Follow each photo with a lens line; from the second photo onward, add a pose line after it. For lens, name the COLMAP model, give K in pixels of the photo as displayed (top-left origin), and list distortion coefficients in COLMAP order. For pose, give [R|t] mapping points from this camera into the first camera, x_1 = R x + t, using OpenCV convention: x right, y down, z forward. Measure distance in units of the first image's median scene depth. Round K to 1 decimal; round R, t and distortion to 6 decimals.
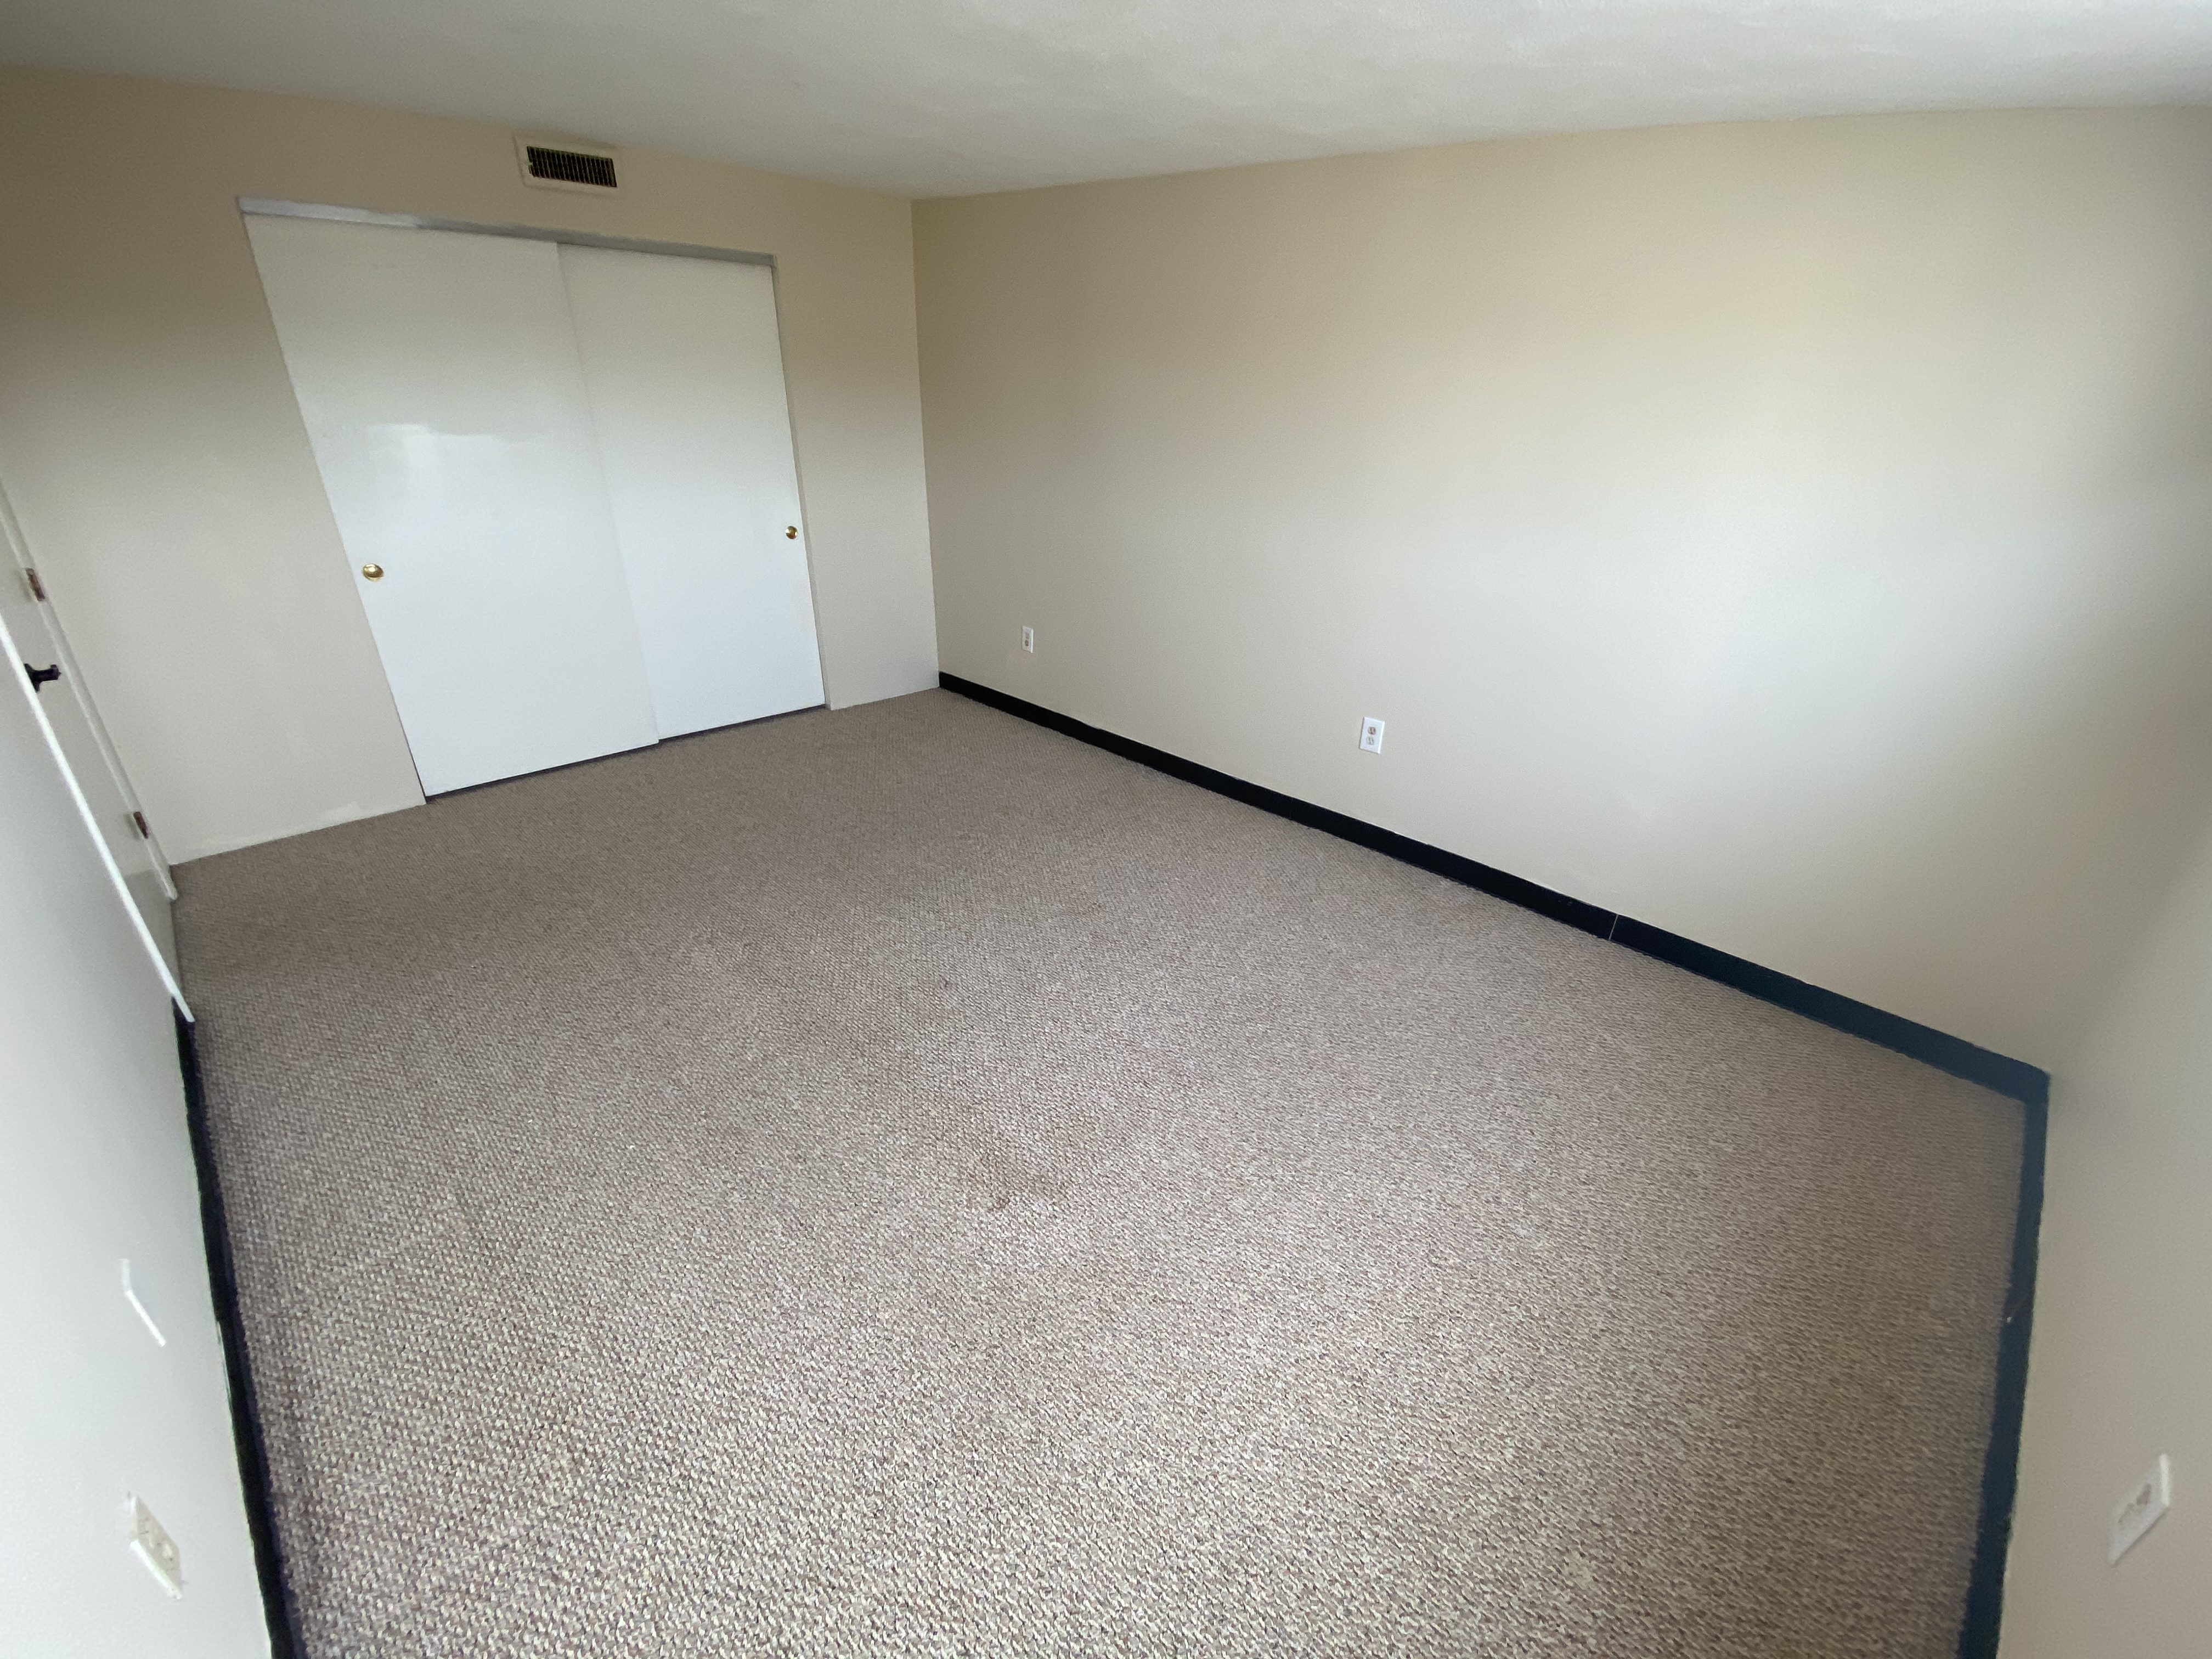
lens RADIAL K [[886.5, 0, 1101.6], [0, 886.5, 814.3], [0, 0, 1]] dist [0.038264, -0.032050]
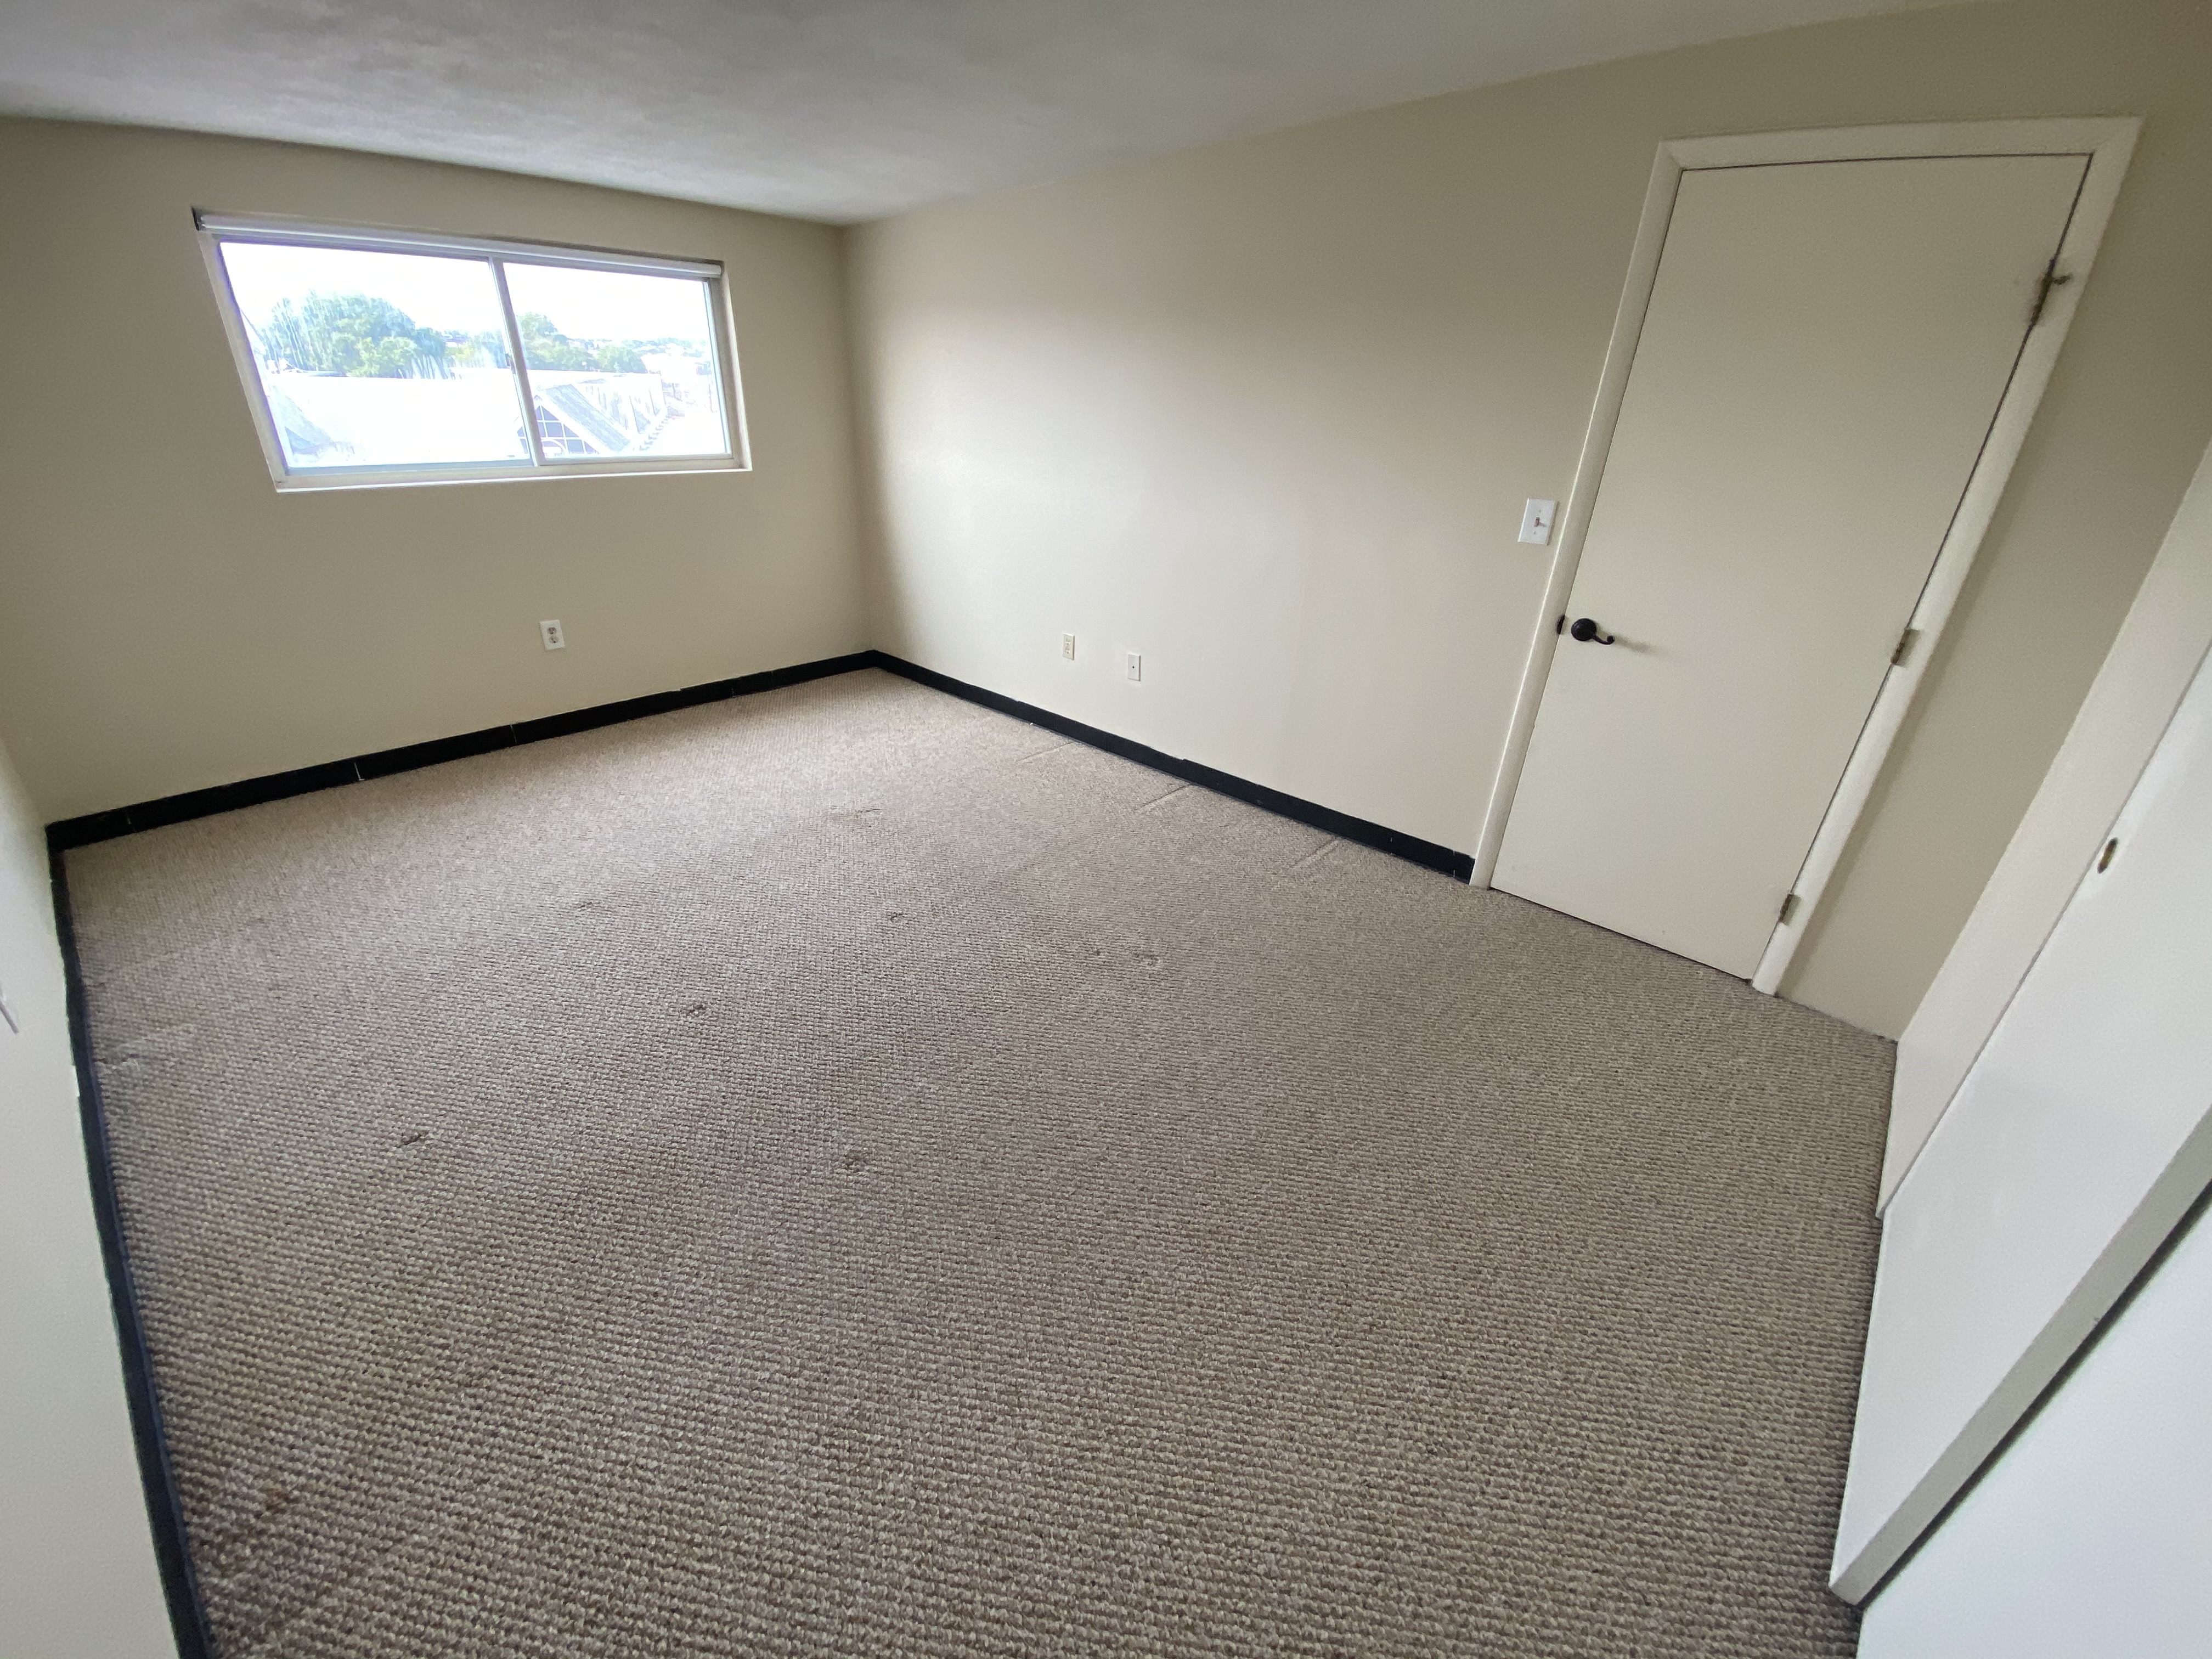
lens RADIAL K [[886.5, 0, 1101.6], [0, 886.5, 814.3], [0, 0, 1]] dist [0.038264, -0.032050]
pose [[-0.996598, -0.036405, -0.073934, -0.266369], [-0.080446, 0.624480, 0.776887, -0.571072], [0.017888, 0.780192, -0.625285, 1.215604]]
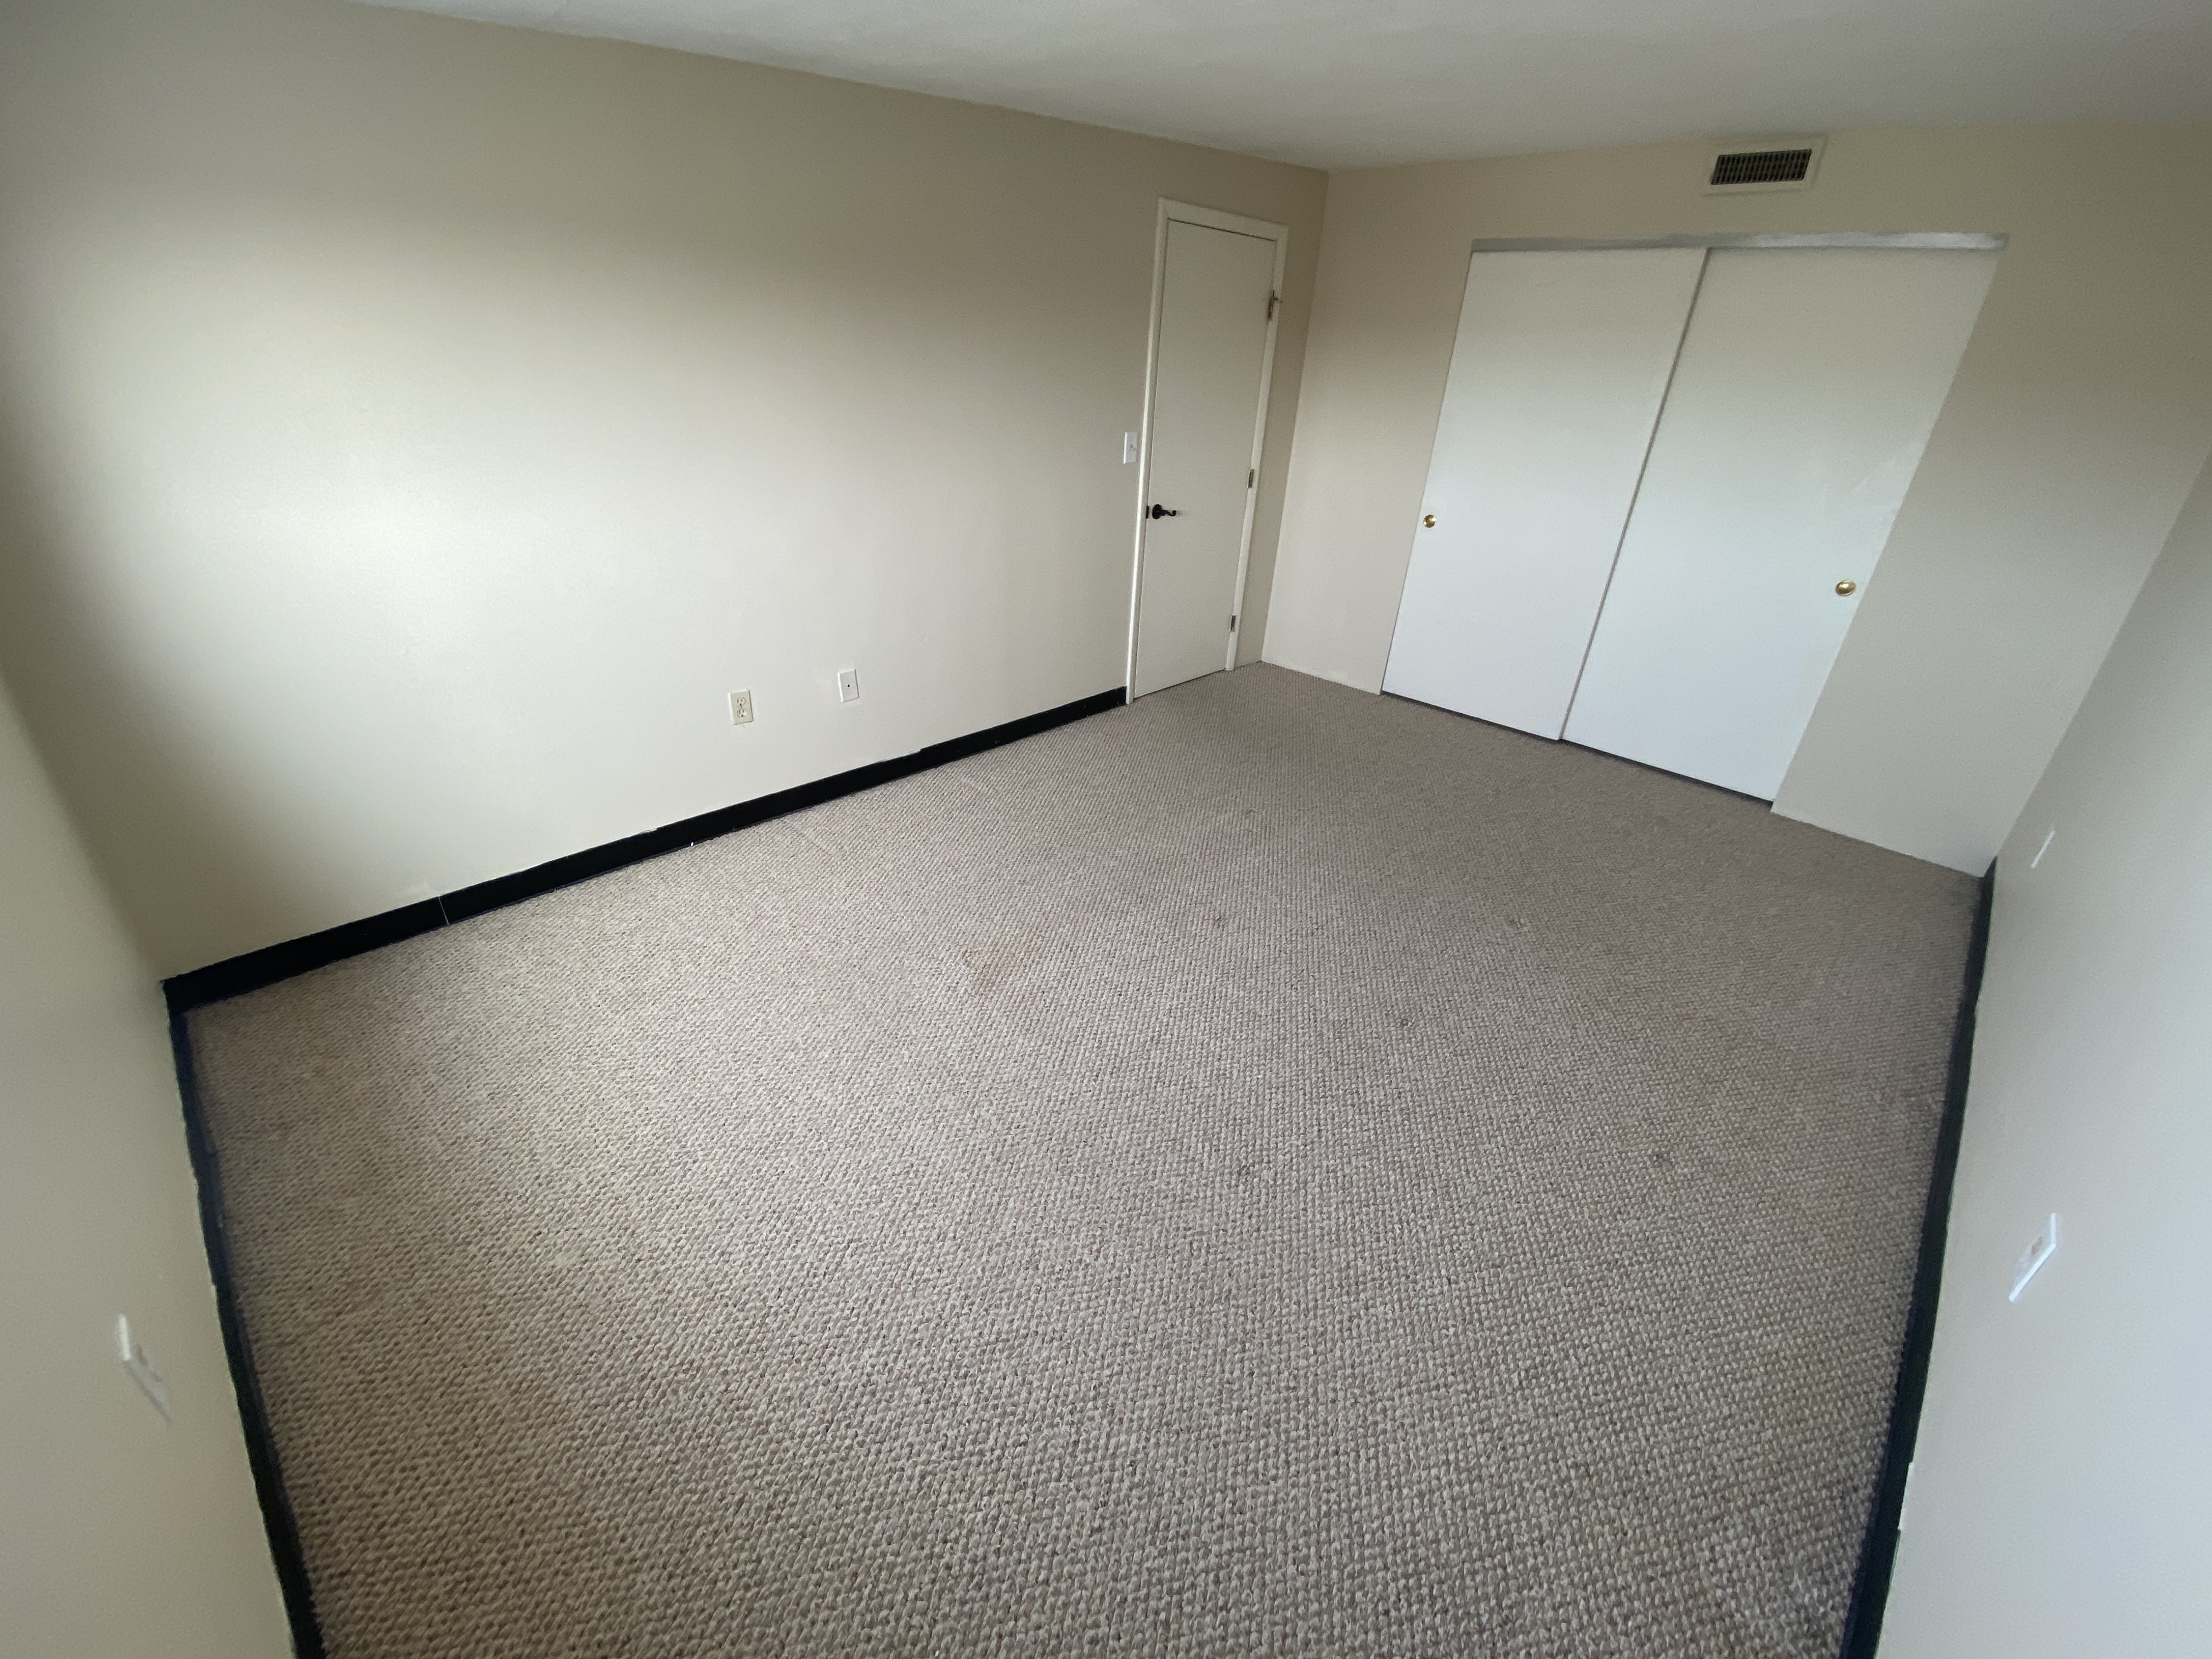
lens RADIAL K [[886.5, 0, 1101.6], [0, 886.5, 814.3], [0, 0, 1]] dist [0.038264, -0.032050]
pose [[0.005277, 0.438453, -0.898739, 0.561388], [-0.468059, 0.795304, 0.385244, -0.201365], [0.883682, 0.418630, 0.209418, 0.453502]]
